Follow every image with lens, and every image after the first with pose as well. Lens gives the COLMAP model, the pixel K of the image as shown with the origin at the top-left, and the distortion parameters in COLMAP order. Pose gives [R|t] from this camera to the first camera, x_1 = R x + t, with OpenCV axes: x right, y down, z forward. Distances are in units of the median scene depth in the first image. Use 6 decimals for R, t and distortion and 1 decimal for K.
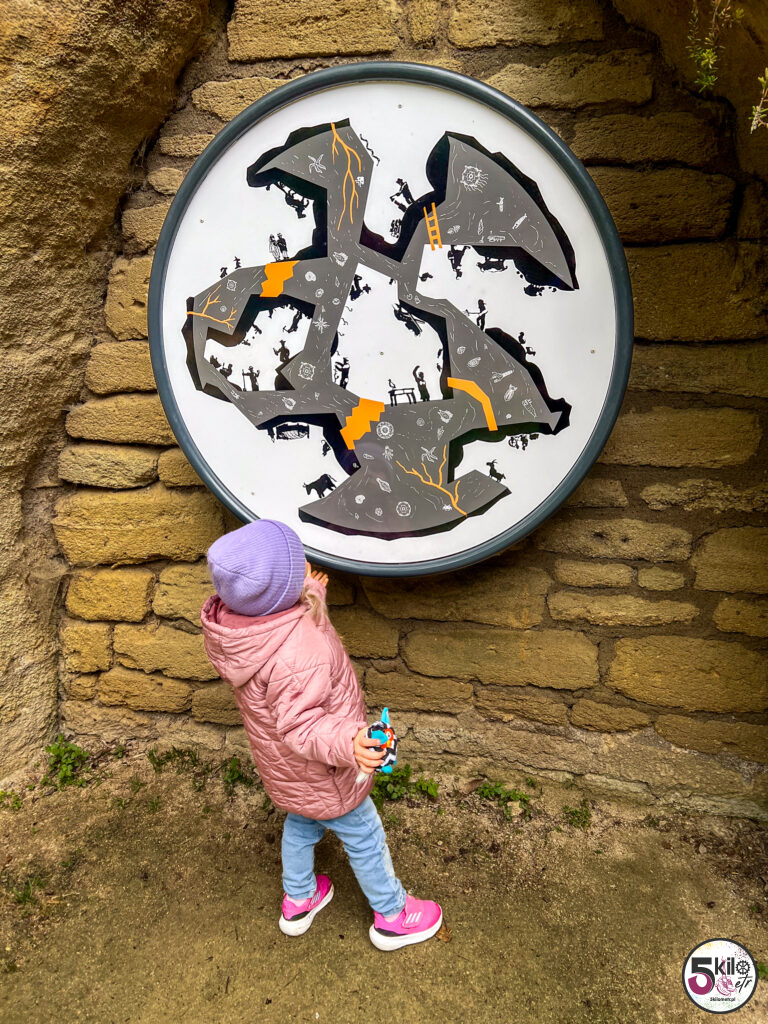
lens RADIAL K [[787.1, 0, 377.9], [0, 787.1, 510.1], [0, 0, 1]] dist [0.025472, -0.039390]
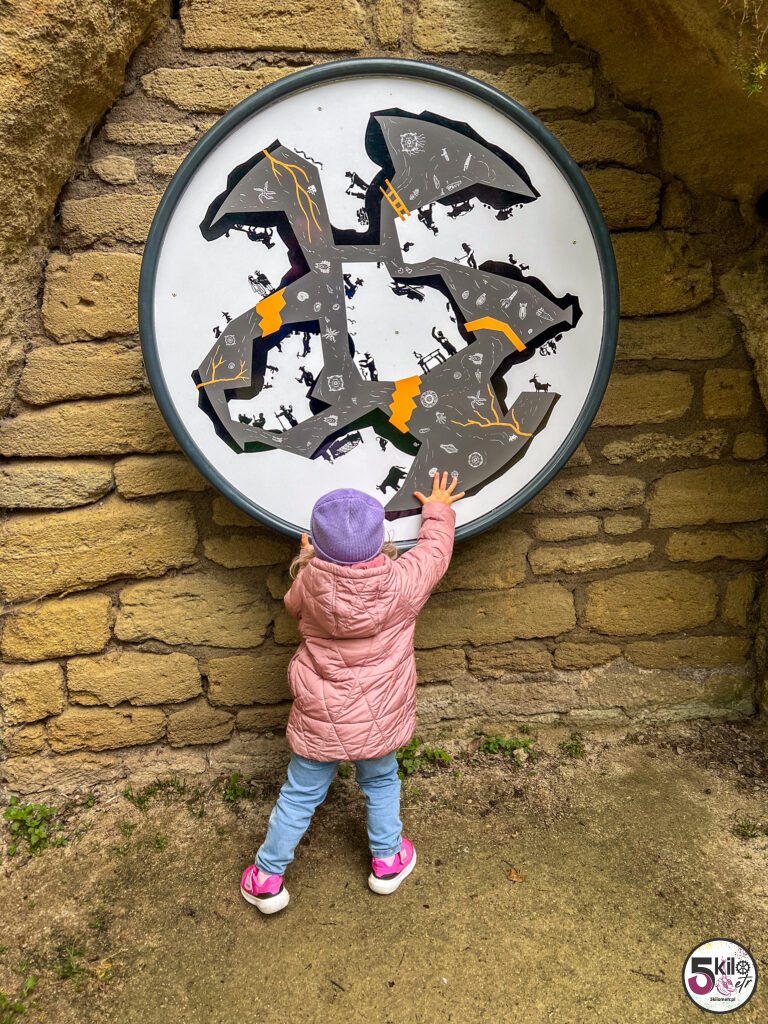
lens RADIAL K [[787.1, 0, 400.4], [0, 787.1, 500.1], [0, 0, 1]] dist [0.025472, -0.039390]
pose [[0.935644, -0.114294, 0.333926, -0.311217], [0.122684, 0.992437, -0.004070, 0.017013], [-0.330935, 0.044775, 0.942591, 0.023180]]
